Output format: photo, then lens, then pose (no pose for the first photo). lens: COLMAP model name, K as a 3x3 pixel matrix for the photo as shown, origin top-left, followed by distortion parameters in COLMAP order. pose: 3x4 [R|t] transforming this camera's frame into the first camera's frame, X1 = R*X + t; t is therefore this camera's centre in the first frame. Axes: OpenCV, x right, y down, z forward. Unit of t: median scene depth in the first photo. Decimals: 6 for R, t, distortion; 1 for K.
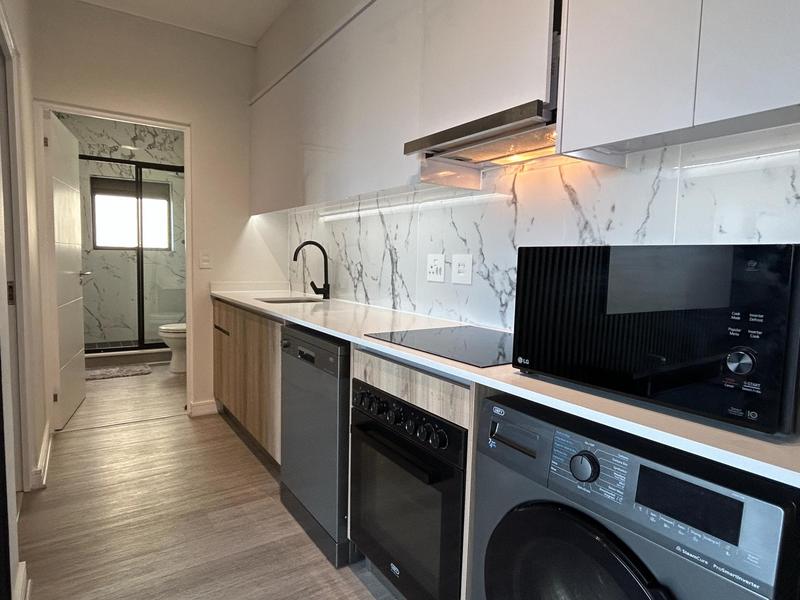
lens RADIAL K [[472.9, 0, 397.5], [0, 472.9, 298.4], [0, 0, 1]] dist [0.000895, -0.001177]
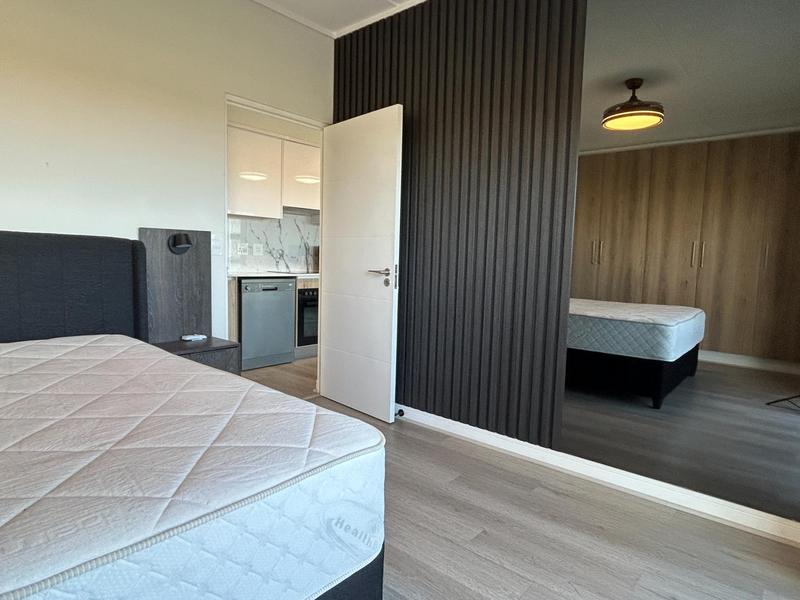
lens RADIAL K [[472.9, 0, 397.5], [0, 472.9, 298.4], [0, 0, 1]] dist [0.000895, -0.001177]
pose [[-0.258120, -0.115923, 0.959133, -2.710216], [0.045074, 0.990249, 0.131814, -0.113261], [-0.965061, 0.077256, -0.250378, 1.028121]]
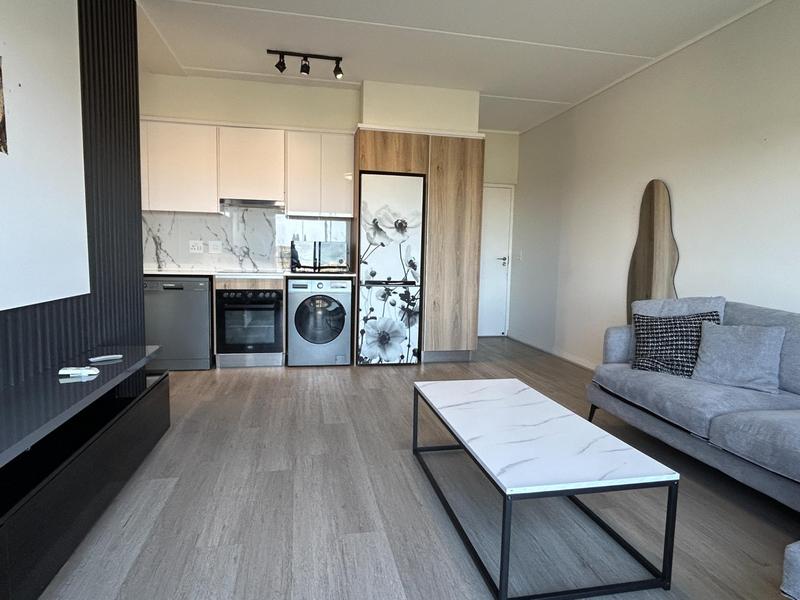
lens RADIAL K [[472.9, 0, 397.5], [0, 472.9, 298.4], [0, 0, 1]] dist [0.000895, -0.001177]
pose [[0.376139, -0.101924, 0.920940, -1.888628], [0.064604, 0.994397, 0.083668, 0.058925], [-0.924308, 0.028026, 0.380616, -0.799770]]
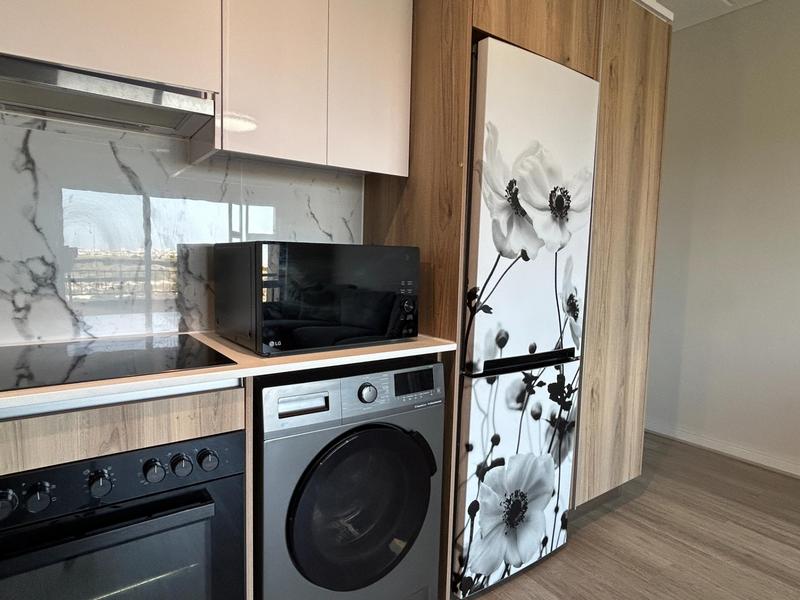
lens RADIAL K [[472.9, 0, 397.5], [0, 472.9, 298.4], [0, 0, 1]] dist [0.000895, -0.001177]
pose [[-0.031418, -0.109836, 0.993453, -0.507946], [0.057970, 0.992070, 0.111516, -0.049315], [-0.997824, 0.061095, -0.024802, 0.442701]]
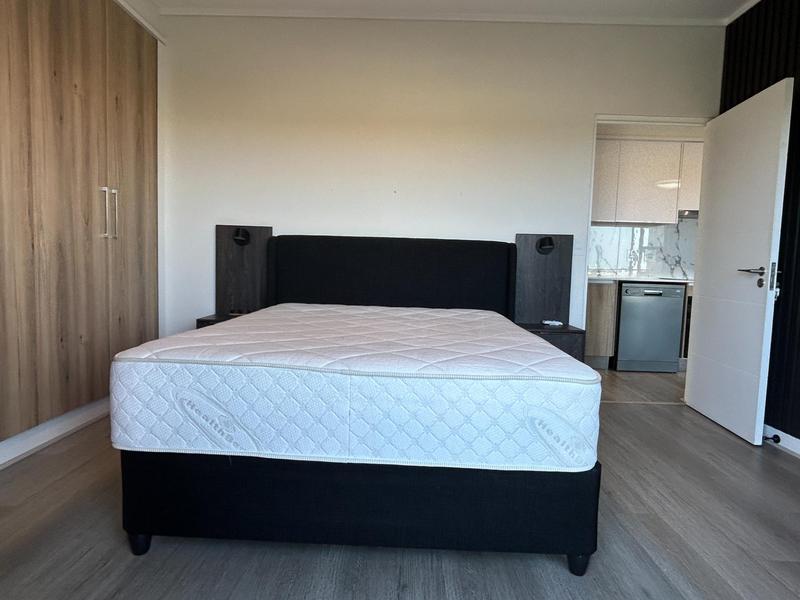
lens RADIAL K [[472.9, 0, 397.5], [0, 472.9, 298.4], [0, 0, 1]] dist [0.000895, -0.001177]
pose [[0.573381, -0.070134, 0.816281, -2.933200], [0.052633, 0.997424, 0.048726, -0.035161], [-0.817596, 0.015025, 0.575596, 0.724289]]
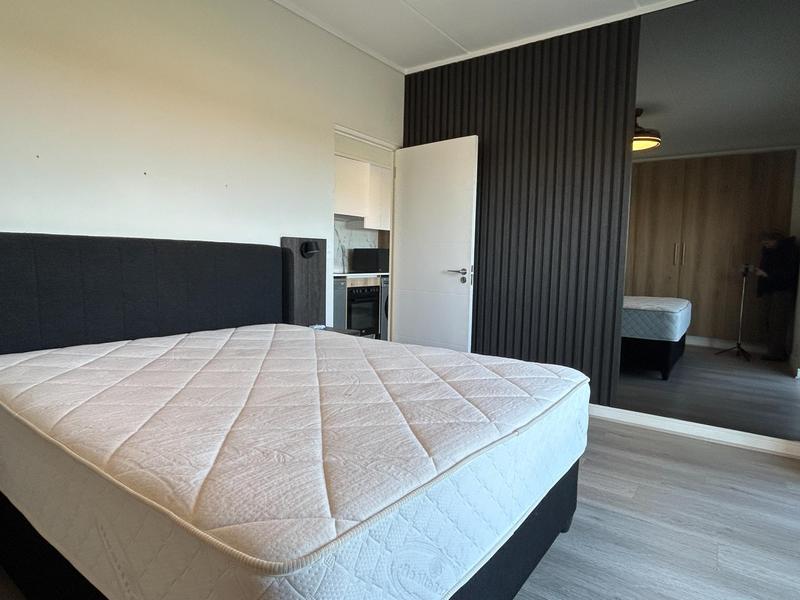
lens RADIAL K [[472.9, 0, 397.5], [0, 472.9, 298.4], [0, 0, 1]] dist [0.000895, -0.001177]
pose [[-0.343765, -0.112782, 0.932259, -2.899307], [0.047225, 0.989429, 0.137112, -0.164266], [-0.937868, 0.091160, -0.334805, 1.588868]]
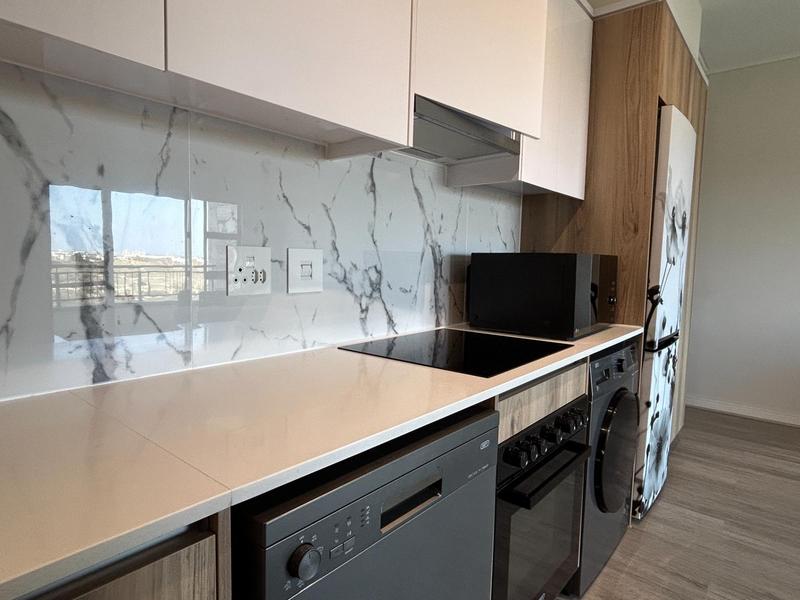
lens RADIAL K [[472.9, 0, 397.5], [0, 472.9, 298.4], [0, 0, 1]] dist [0.000895, -0.001177]
pose [[-0.275669, -0.108452, 0.955115, -0.593556], [0.051531, 0.990519, 0.127345, -0.111515], [-0.959870, 0.084323, -0.267467, 1.163371]]
